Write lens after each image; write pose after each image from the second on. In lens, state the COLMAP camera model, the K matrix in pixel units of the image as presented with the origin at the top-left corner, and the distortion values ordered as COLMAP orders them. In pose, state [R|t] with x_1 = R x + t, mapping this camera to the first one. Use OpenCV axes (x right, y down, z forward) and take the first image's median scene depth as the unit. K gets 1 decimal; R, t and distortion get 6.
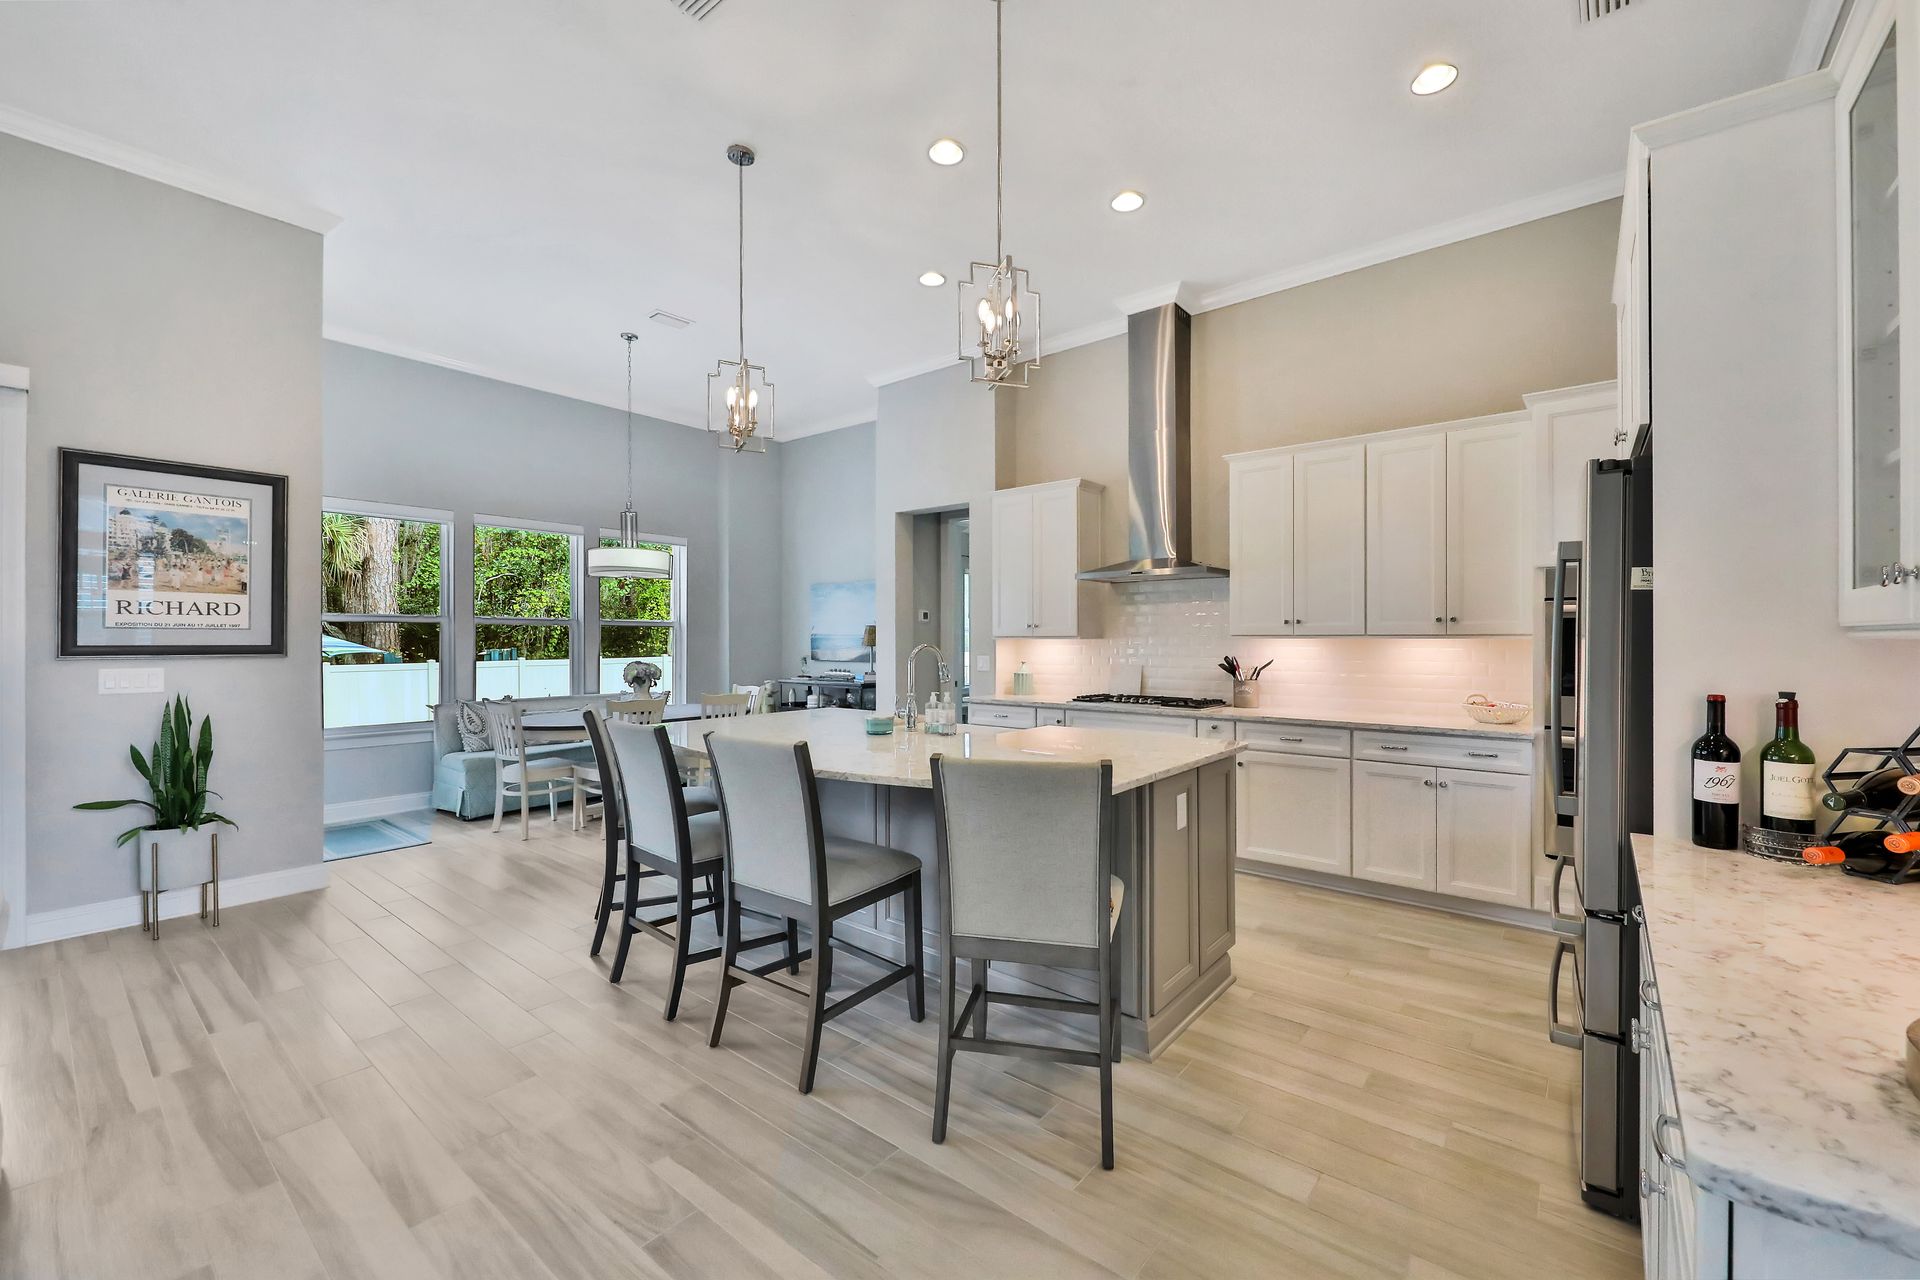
lens RADIAL K [[767.6, 0, 975.4], [0, 767.6, 640.7], [0, 0, 1]] dist [0.004389, 0.000072]
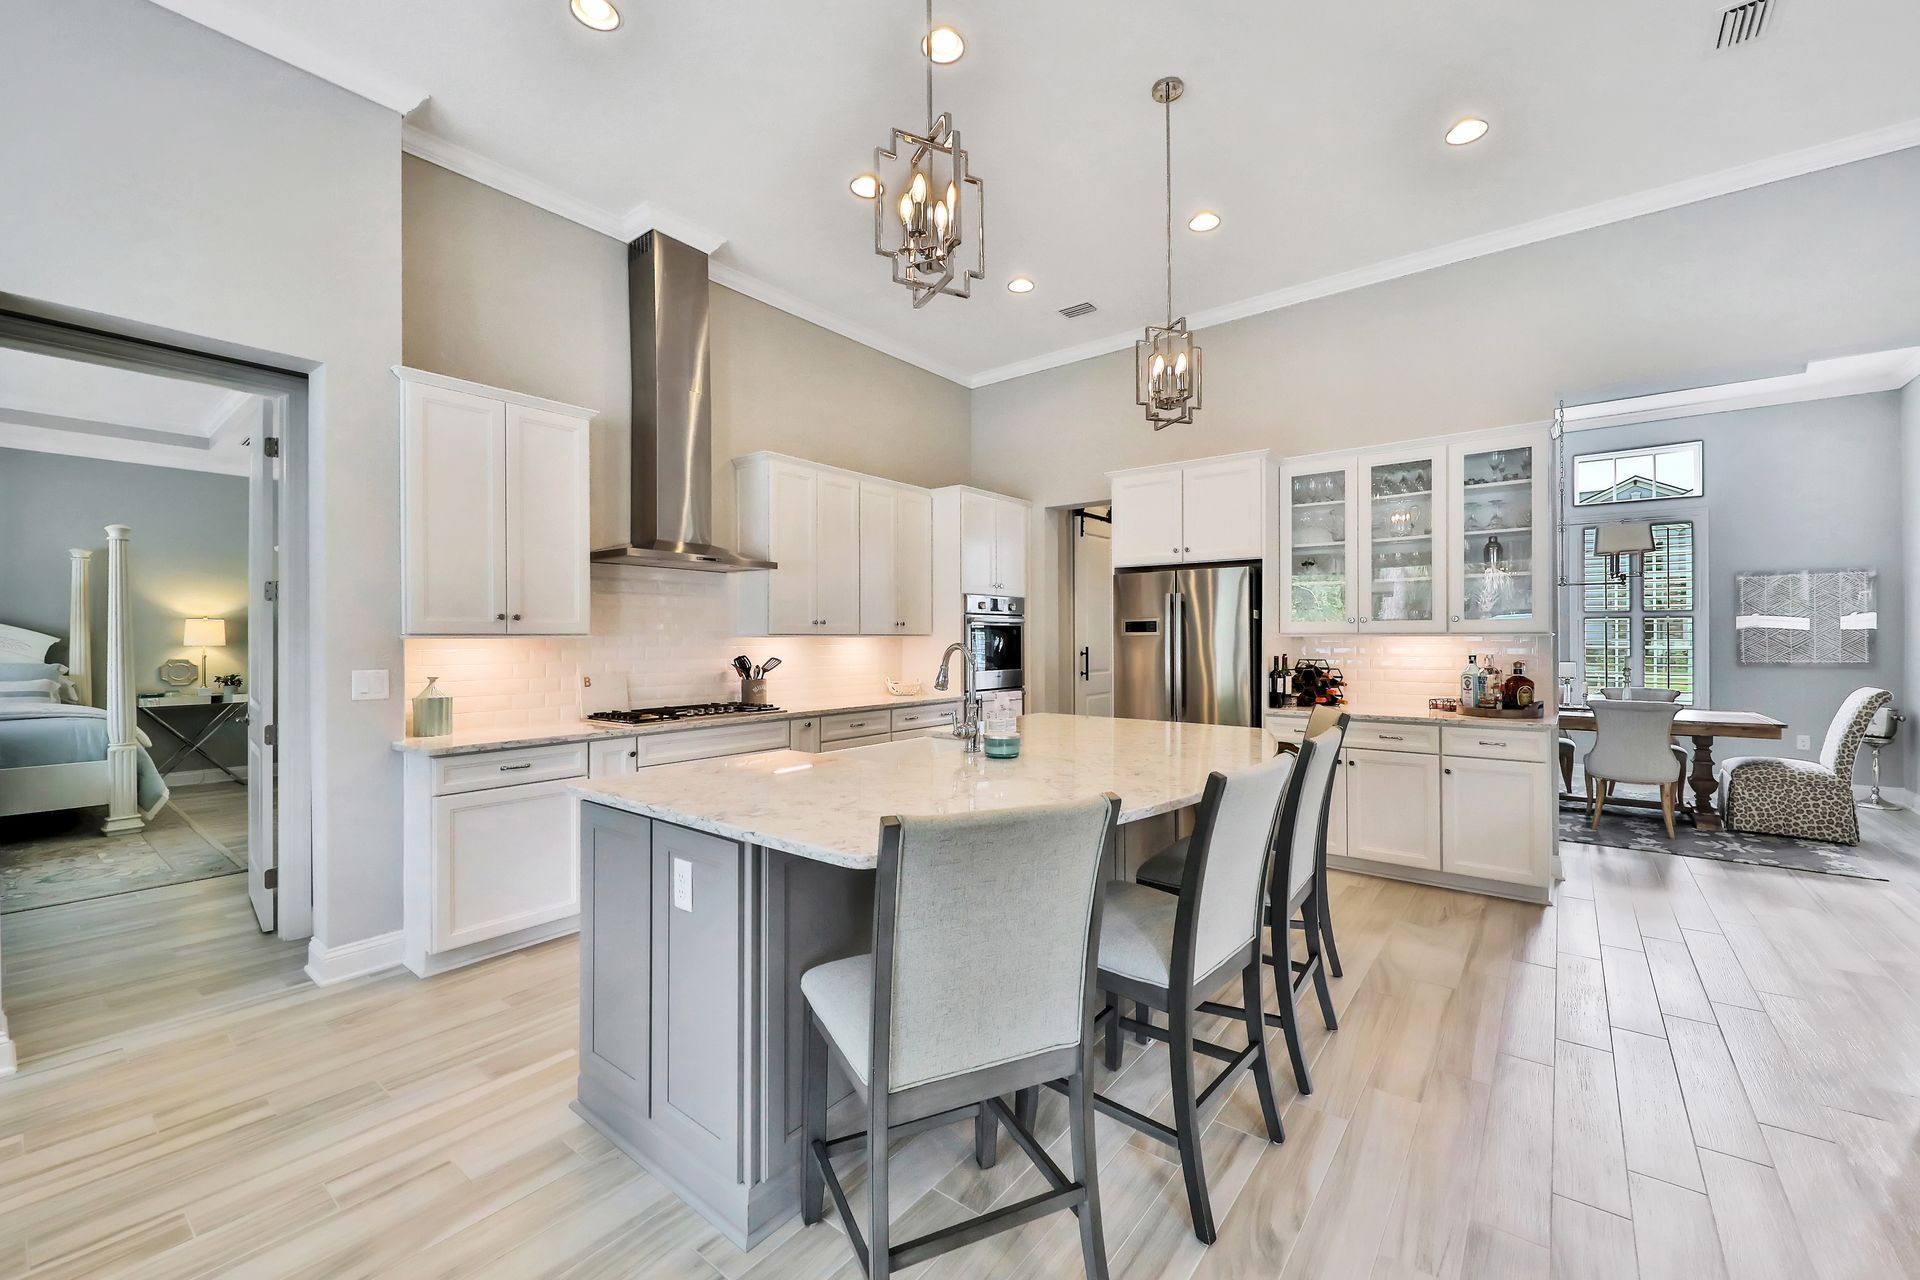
lens RADIAL K [[767.6, 0, 968.5], [0, 767.6, 641.1], [0, 0, 1]] dist [0.004389, 0.000072]
pose [[-0.013622, -0.007267, 0.999881, -0.652290], [0.003411, 0.999967, 0.007314, -0.003824], [-0.999901, 0.003510, -0.013597, 0.743982]]
